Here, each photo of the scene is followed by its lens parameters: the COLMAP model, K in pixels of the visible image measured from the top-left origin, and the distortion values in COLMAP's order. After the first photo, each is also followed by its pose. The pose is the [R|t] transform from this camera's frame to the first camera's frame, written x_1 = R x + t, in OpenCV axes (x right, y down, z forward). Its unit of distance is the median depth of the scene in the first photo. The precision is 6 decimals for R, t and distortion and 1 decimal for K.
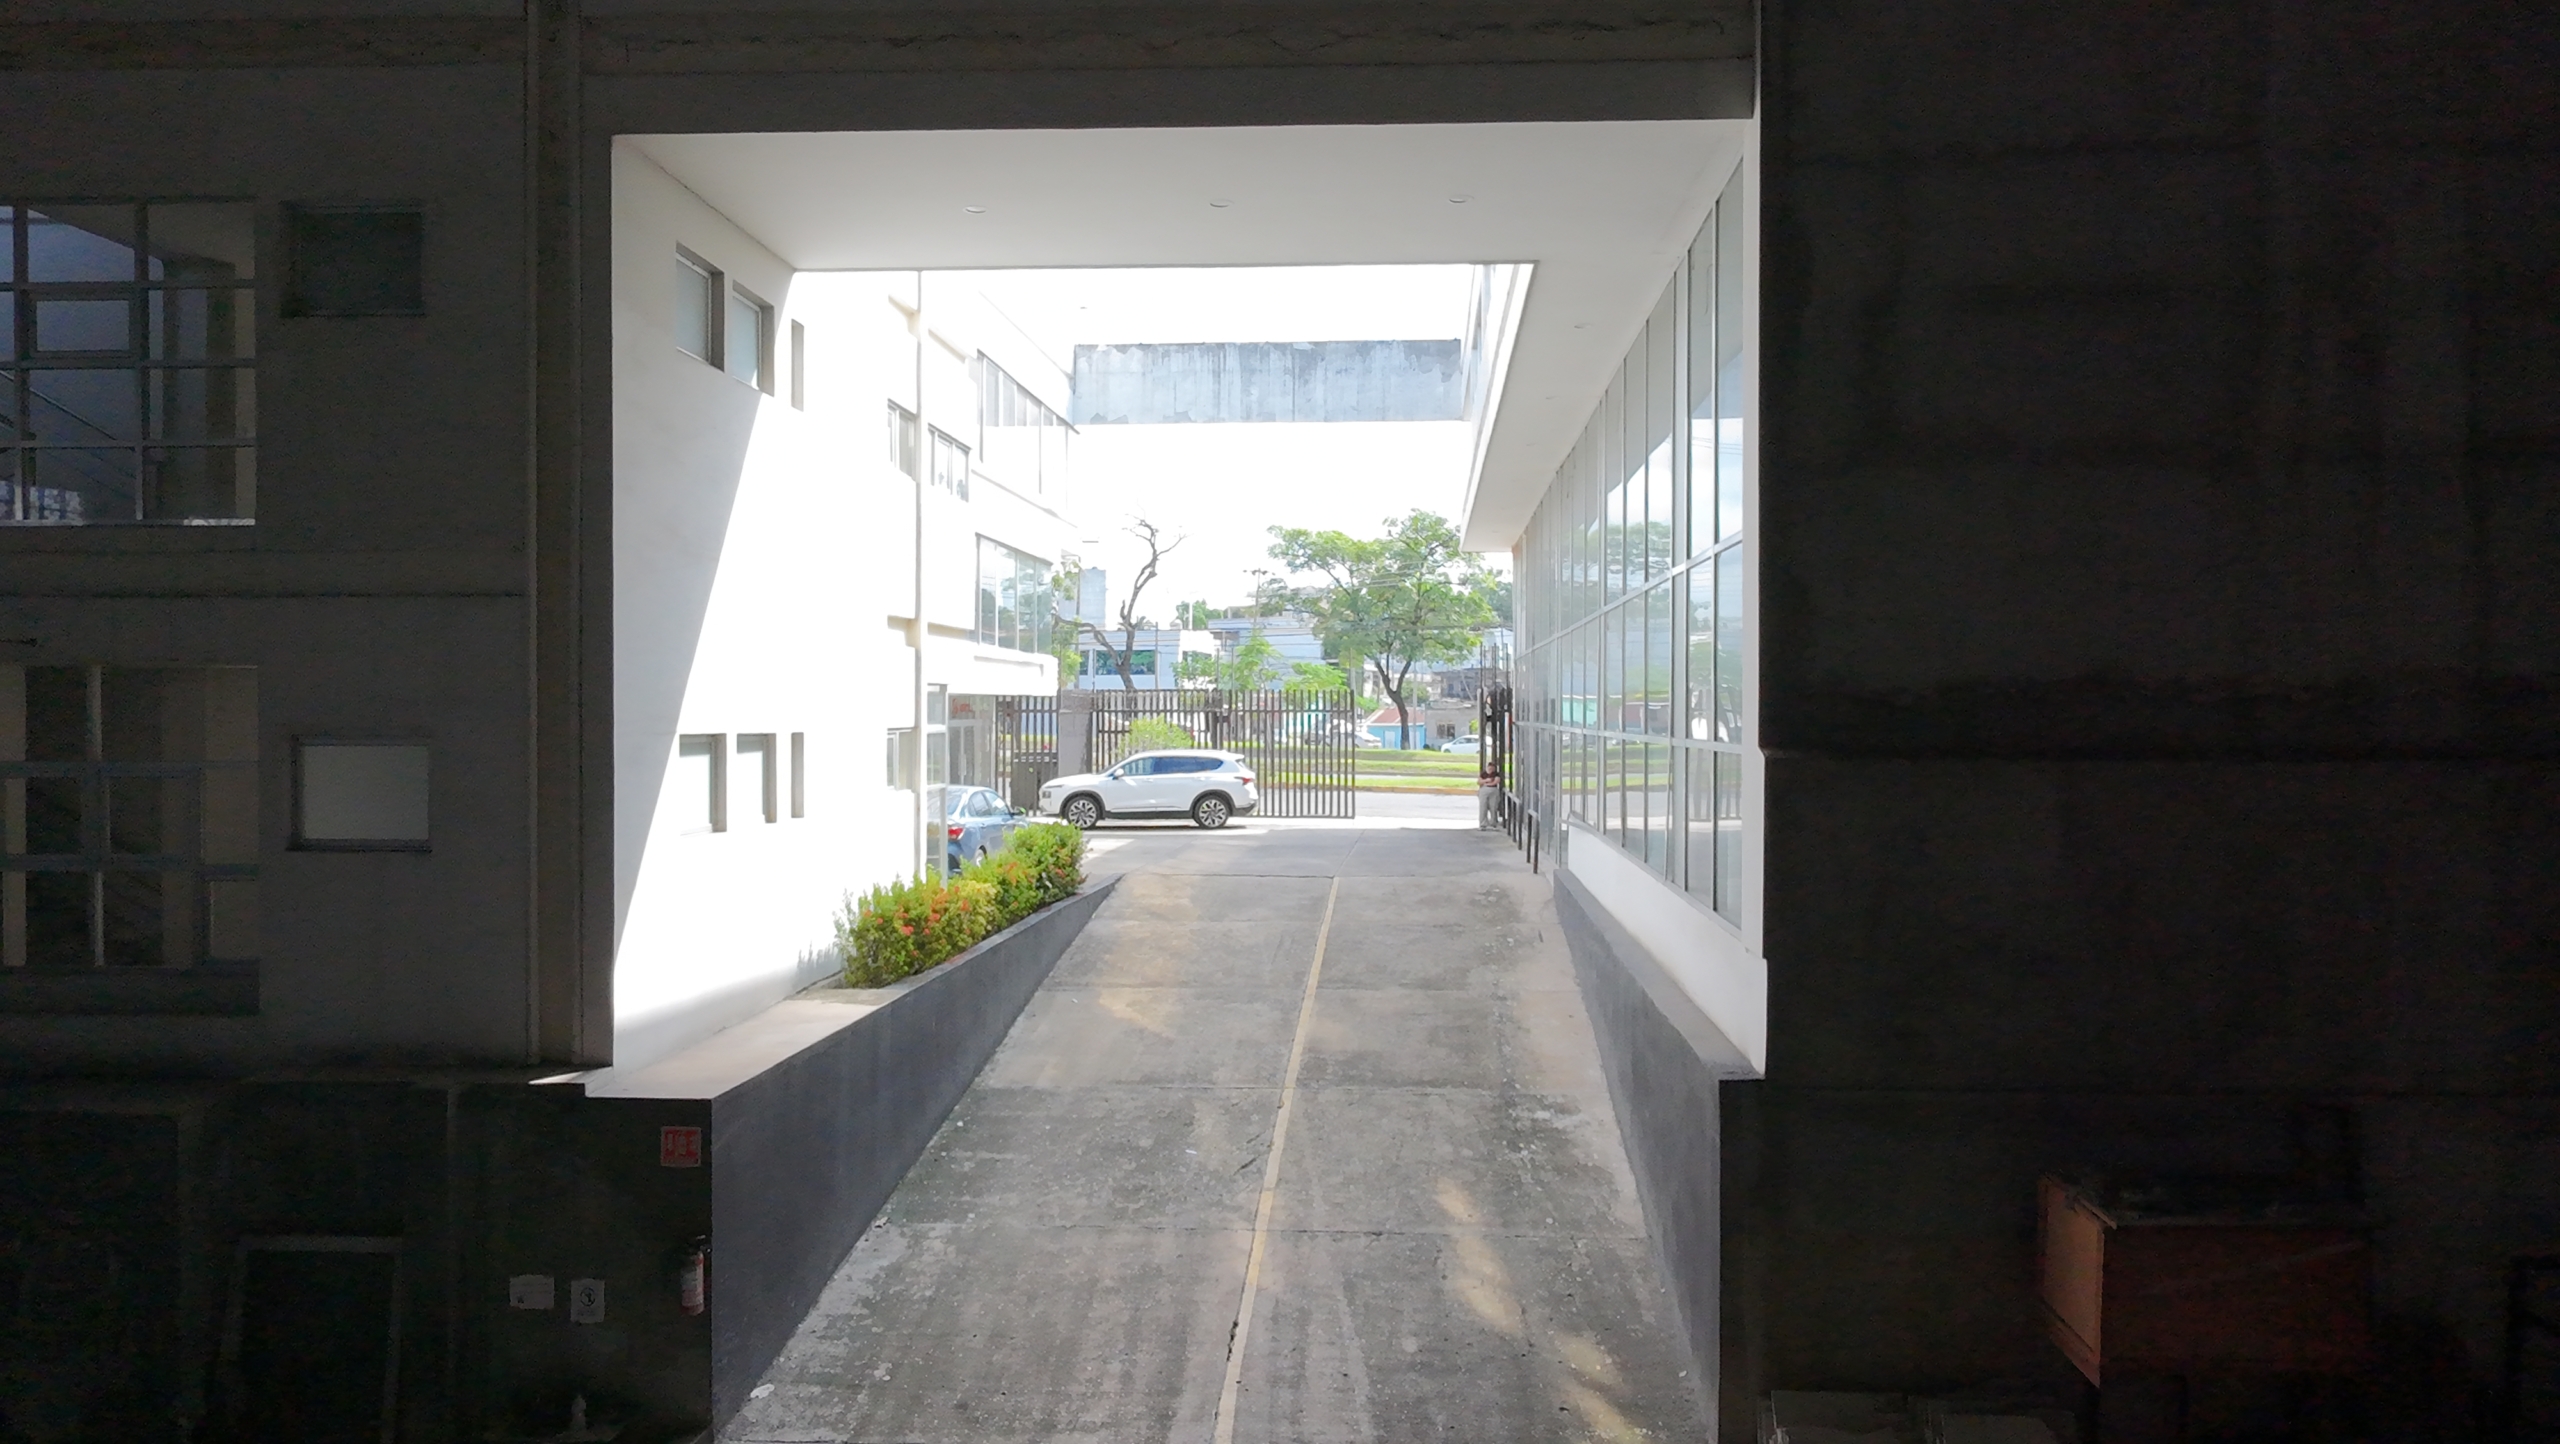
lens RADIAL K [[1635.6, 0, 1282.2], [0, 1635.6, 721.7], [0, 0, 1]] dist [0.003329, 0.001566]
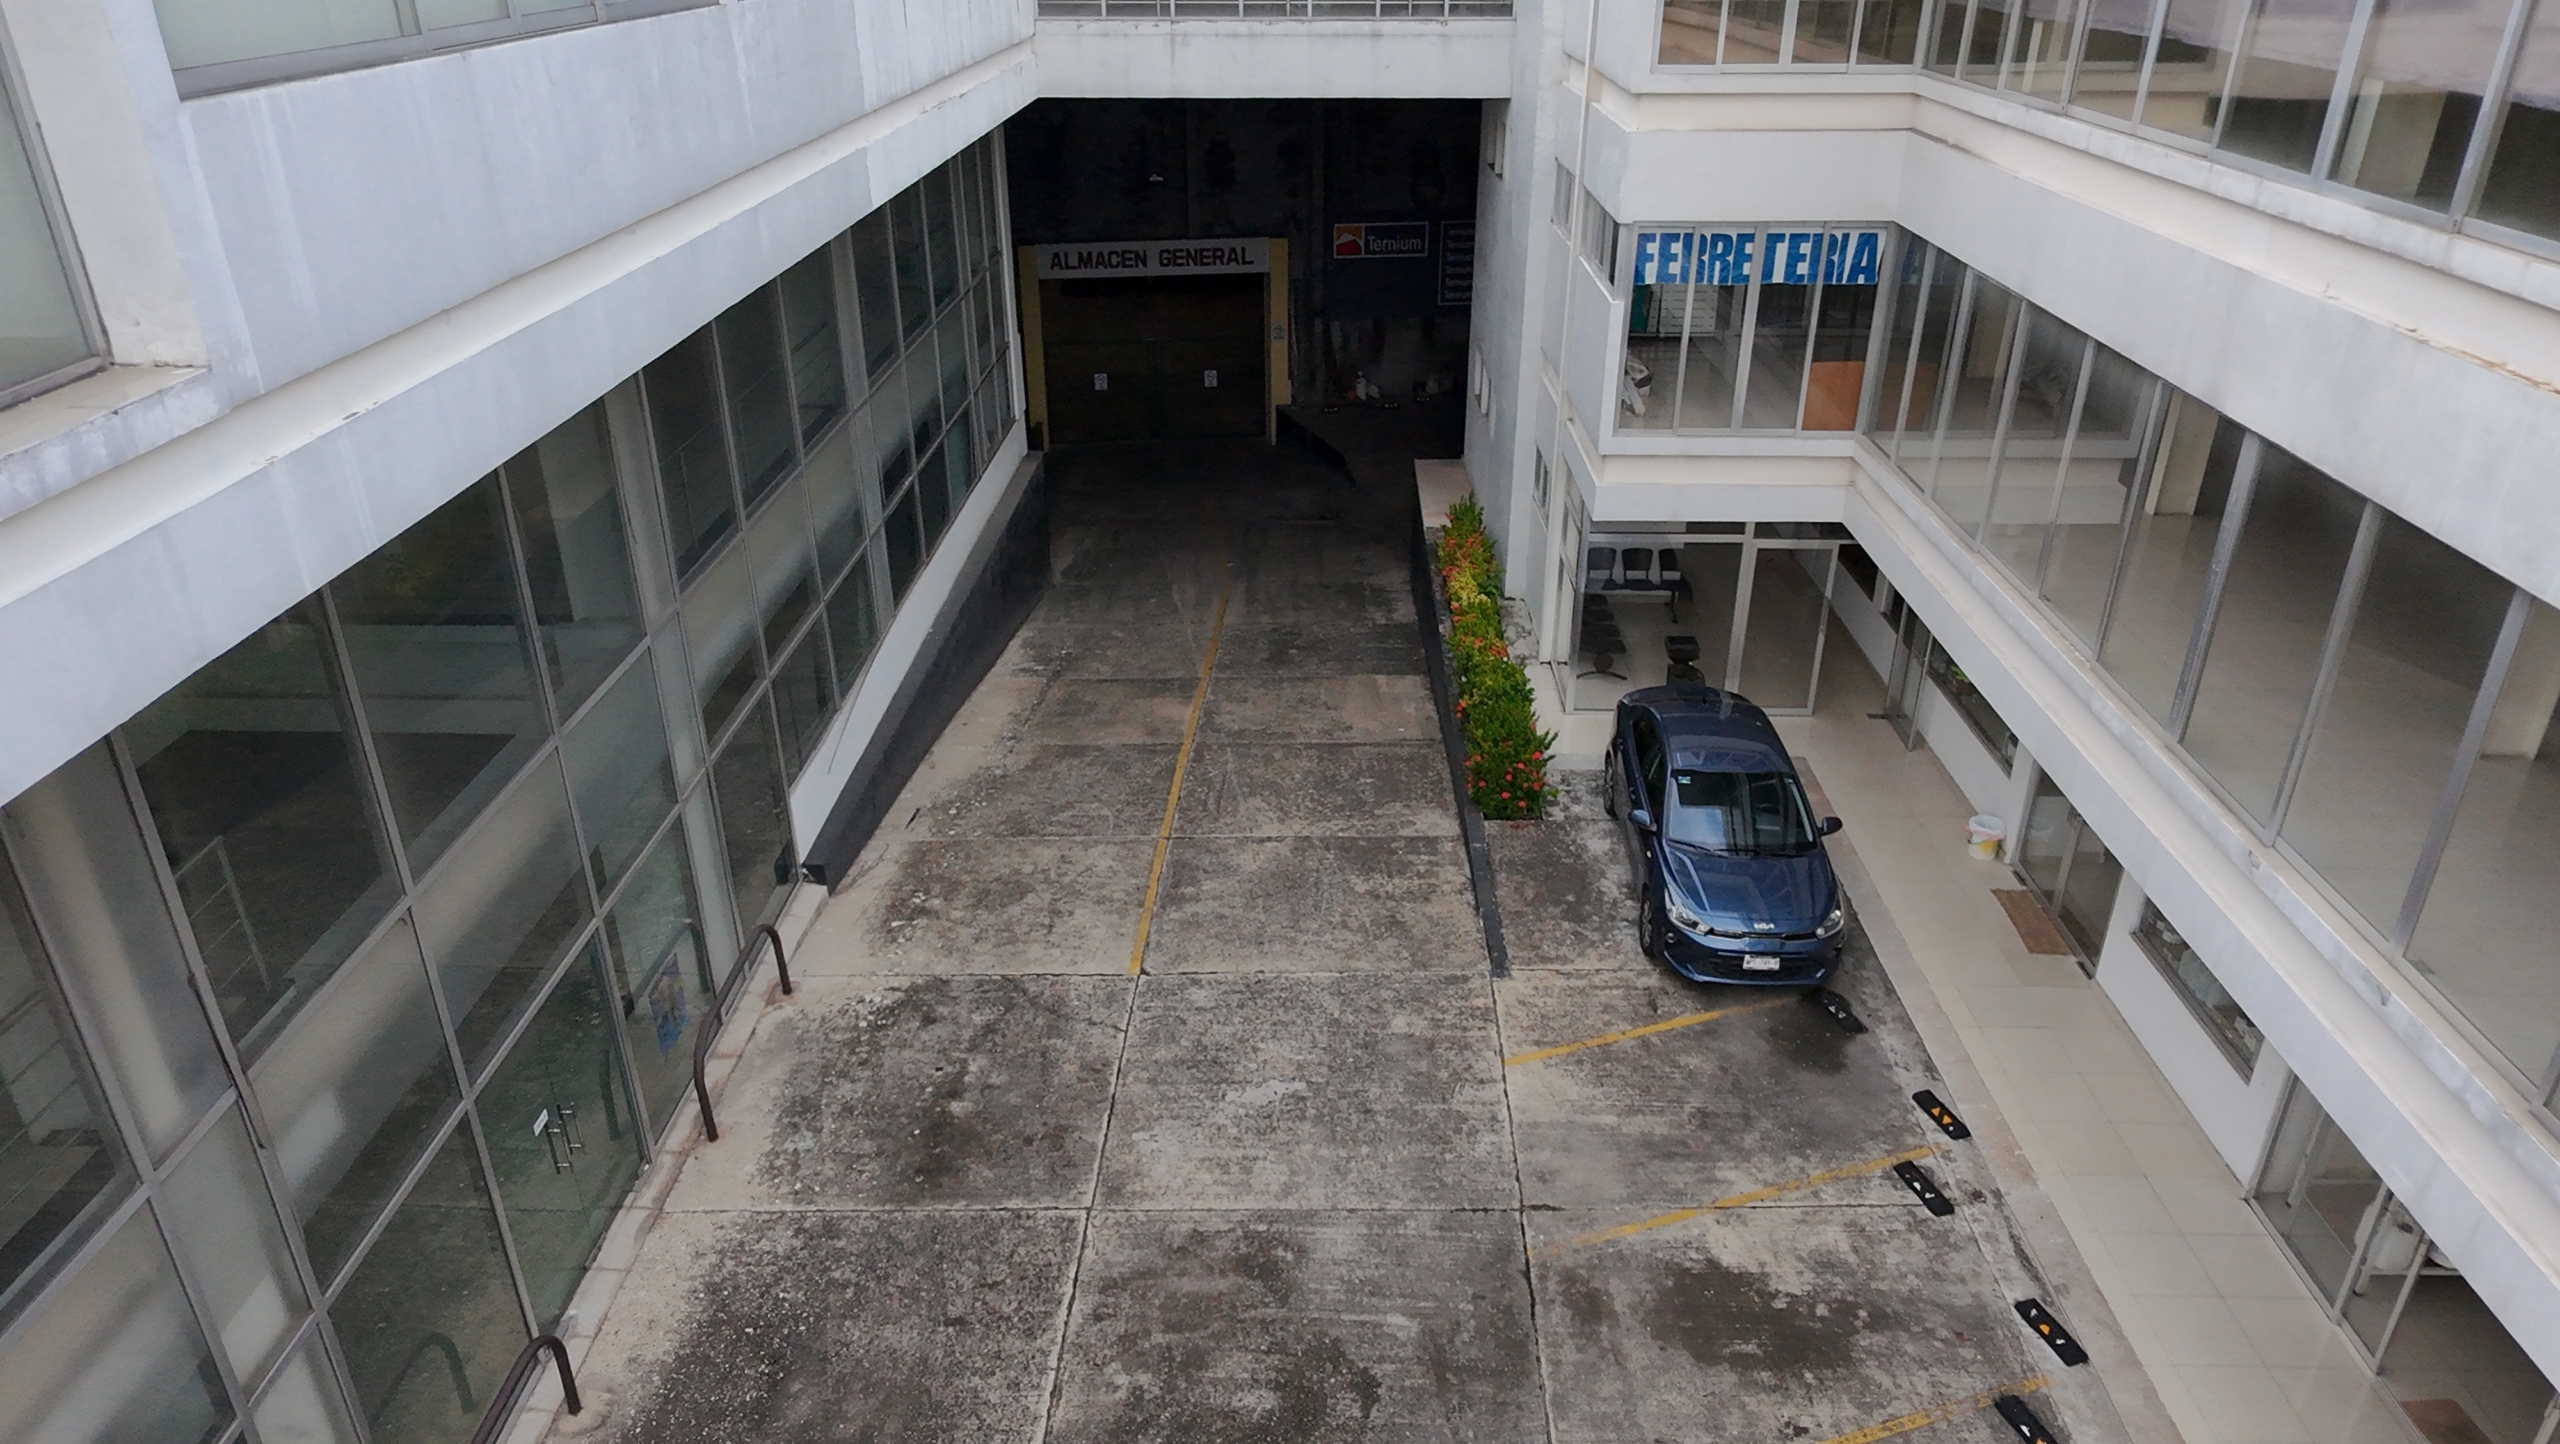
lens RADIAL K [[1635.6, 0, 1281.7], [0, 1635.6, 724.5], [0, 0, 1]] dist [0.003329, 0.001566]
pose [[-0.998370, 0.026353, -0.050622, 0.011283], [0.000685, 0.892474, 0.451098, -0.379717], [0.057067, 0.450328, -0.891038, 2.285562]]
